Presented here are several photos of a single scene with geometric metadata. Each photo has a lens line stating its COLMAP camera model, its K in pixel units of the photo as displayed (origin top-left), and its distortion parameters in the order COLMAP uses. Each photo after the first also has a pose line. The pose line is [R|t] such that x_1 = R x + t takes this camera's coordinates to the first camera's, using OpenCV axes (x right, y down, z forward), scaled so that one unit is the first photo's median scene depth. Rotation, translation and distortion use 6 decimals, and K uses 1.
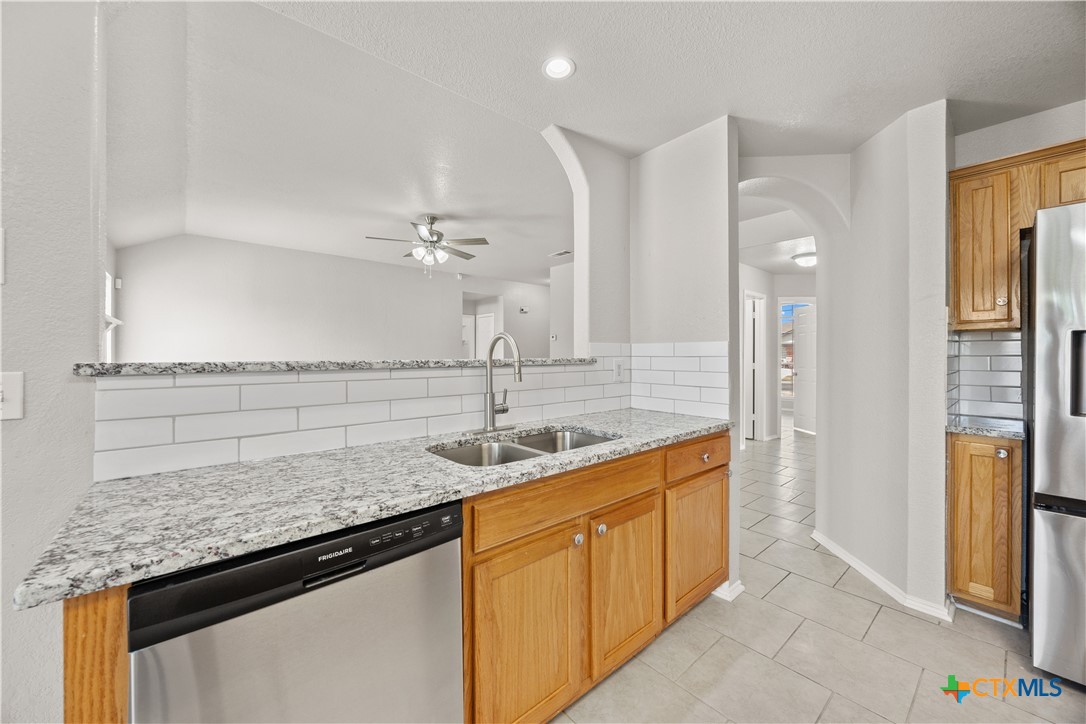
lens RADIAL K [[419.1, 0, 546.9], [0, 419.1, 356.8], [0, 0, 1]] dist [-0.003143, -0.000144]
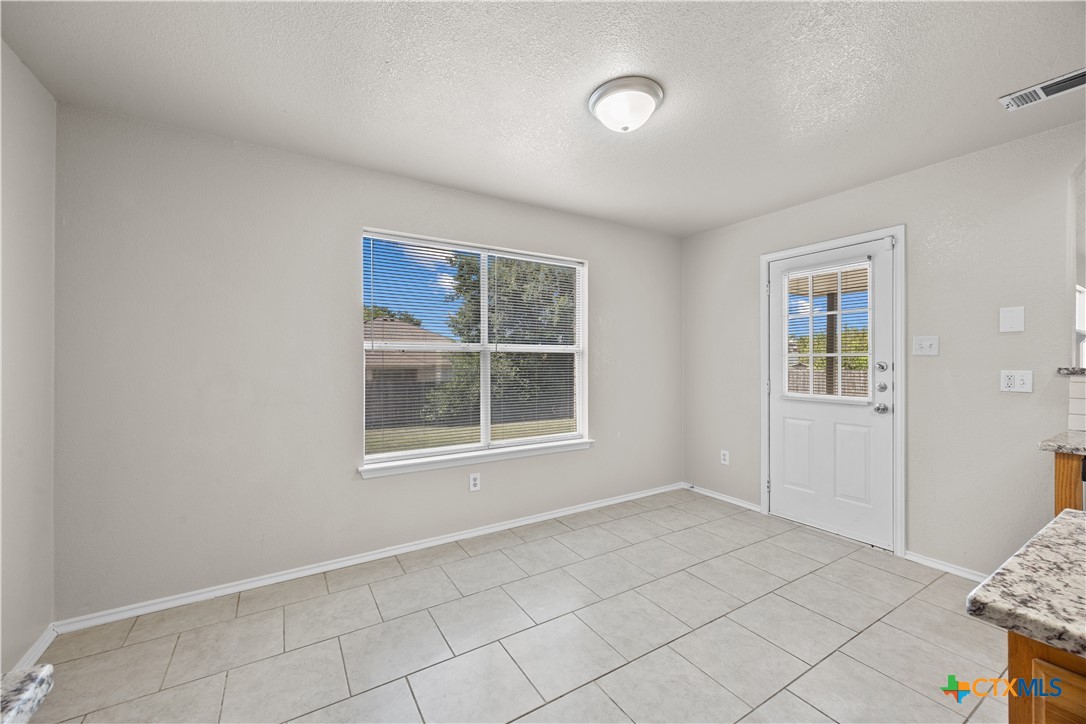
lens RADIAL K [[419.1, 0, 531.5], [0, 419.1, 358.3], [0, 0, 1]] dist [-0.003143, -0.000144]
pose [[-0.169919, -0.006060, -0.985439, 0.871076], [-0.006059, 0.999969, -0.005105, -0.002216], [0.985439, 0.005103, -0.169950, -0.789721]]
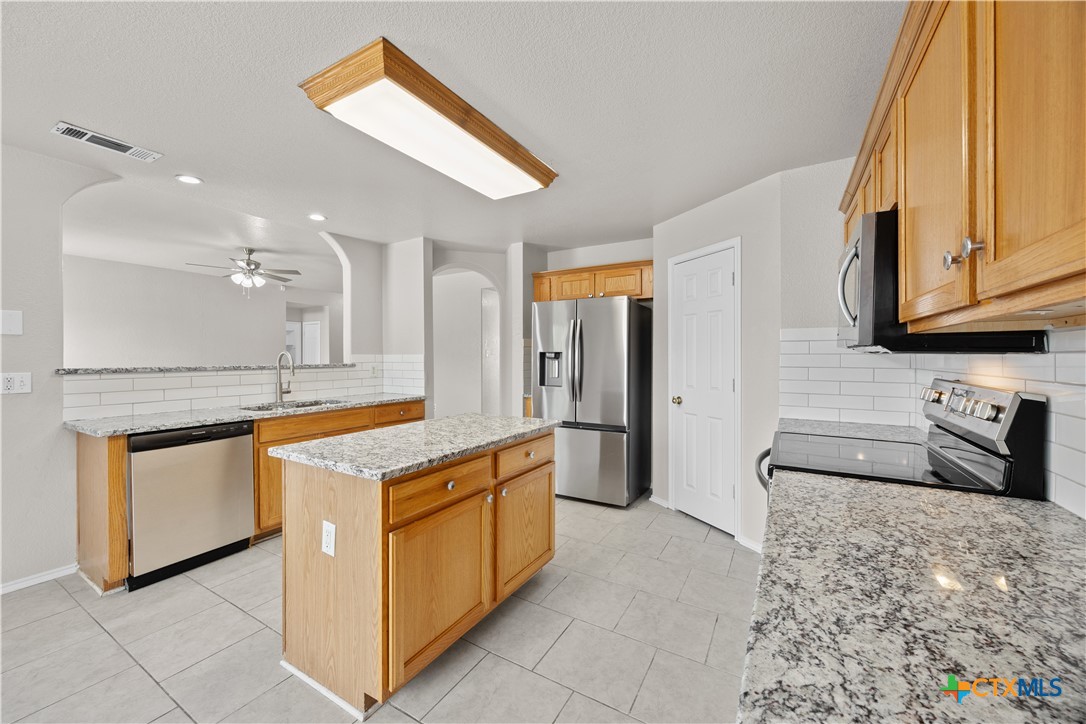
lens RADIAL K [[419.1, 0, 542.5], [0, 419.1, 361.4], [0, 0, 1]] dist [-0.003143, -0.000144]
pose [[0.947459, -0.003965, 0.319853, 0.459800], [0.002176, 0.999980, 0.005951, -0.022322], [-0.319870, -0.004942, 0.947449, -1.391394]]
